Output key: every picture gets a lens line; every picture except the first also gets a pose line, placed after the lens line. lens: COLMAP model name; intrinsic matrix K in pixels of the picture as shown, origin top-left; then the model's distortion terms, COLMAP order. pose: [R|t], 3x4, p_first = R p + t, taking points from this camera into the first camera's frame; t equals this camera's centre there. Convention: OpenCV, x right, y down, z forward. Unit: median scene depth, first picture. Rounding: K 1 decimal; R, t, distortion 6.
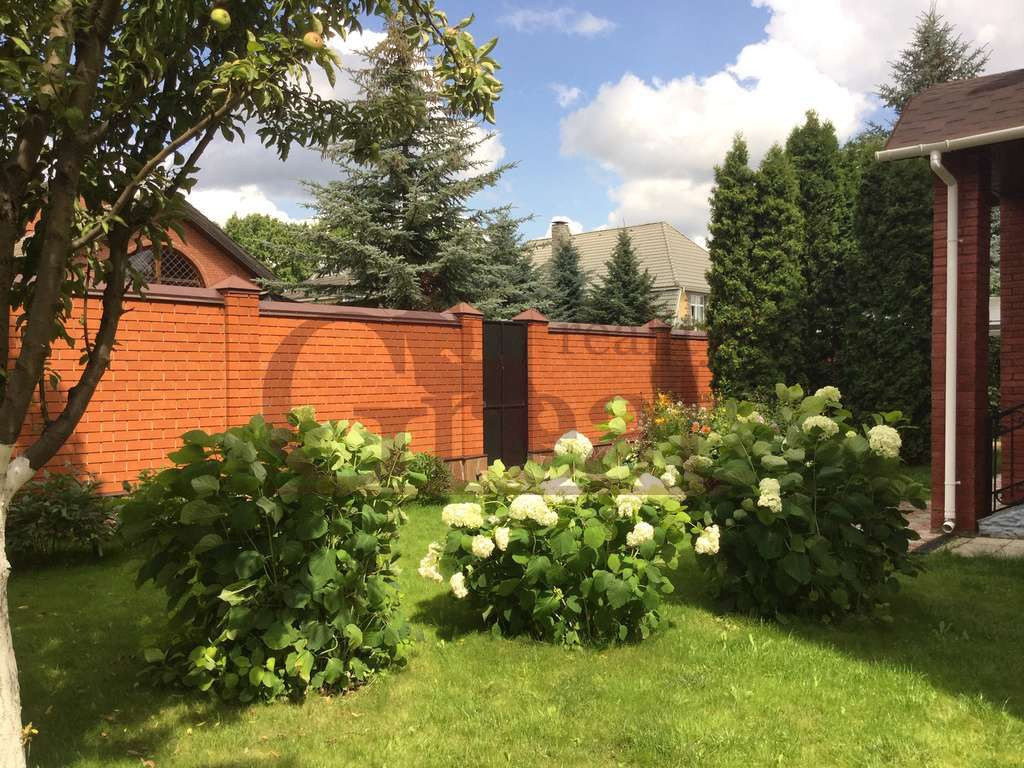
lens RADIAL K [[923.4, 0, 513.1], [0, 923.4, 382.7], [0, 0, 1]] dist [0.098193, -0.149447]
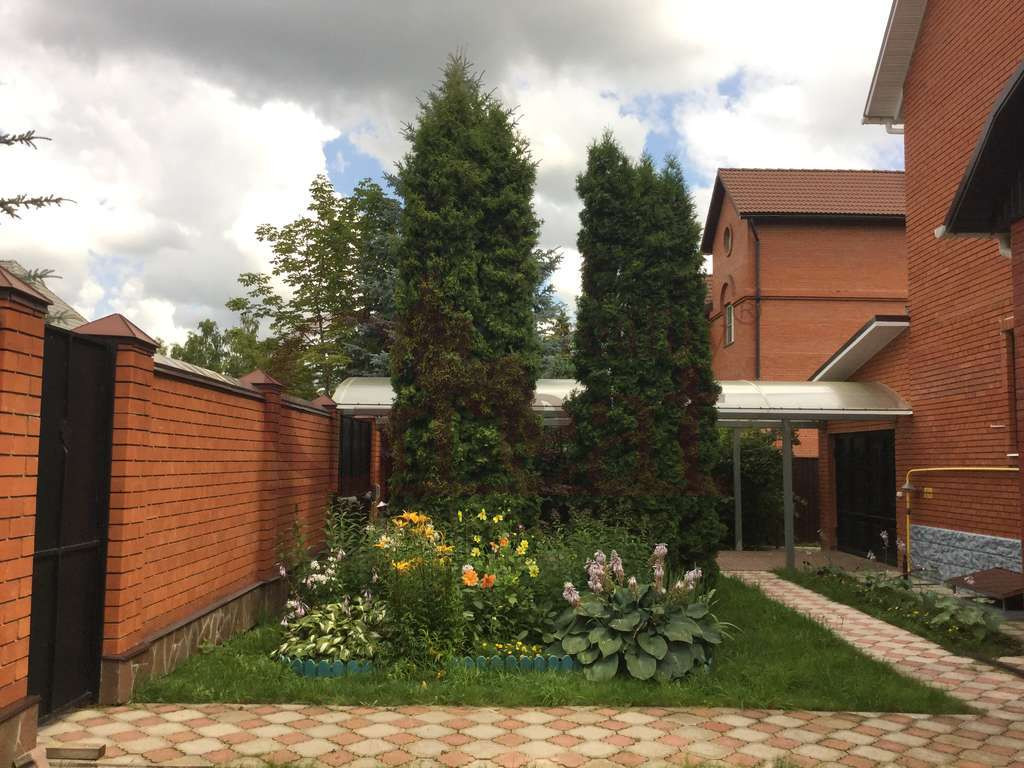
lens RADIAL K [[923.4, 0, 508.3], [0, 923.4, 385.7], [0, 0, 1]] dist [0.098193, -0.149447]
pose [[0.754315, 0.072632, 0.652482, -0.119654], [-0.014262, 0.995440, -0.094322, -0.008335], [-0.656357, 0.061843, 0.751911, 0.540999]]
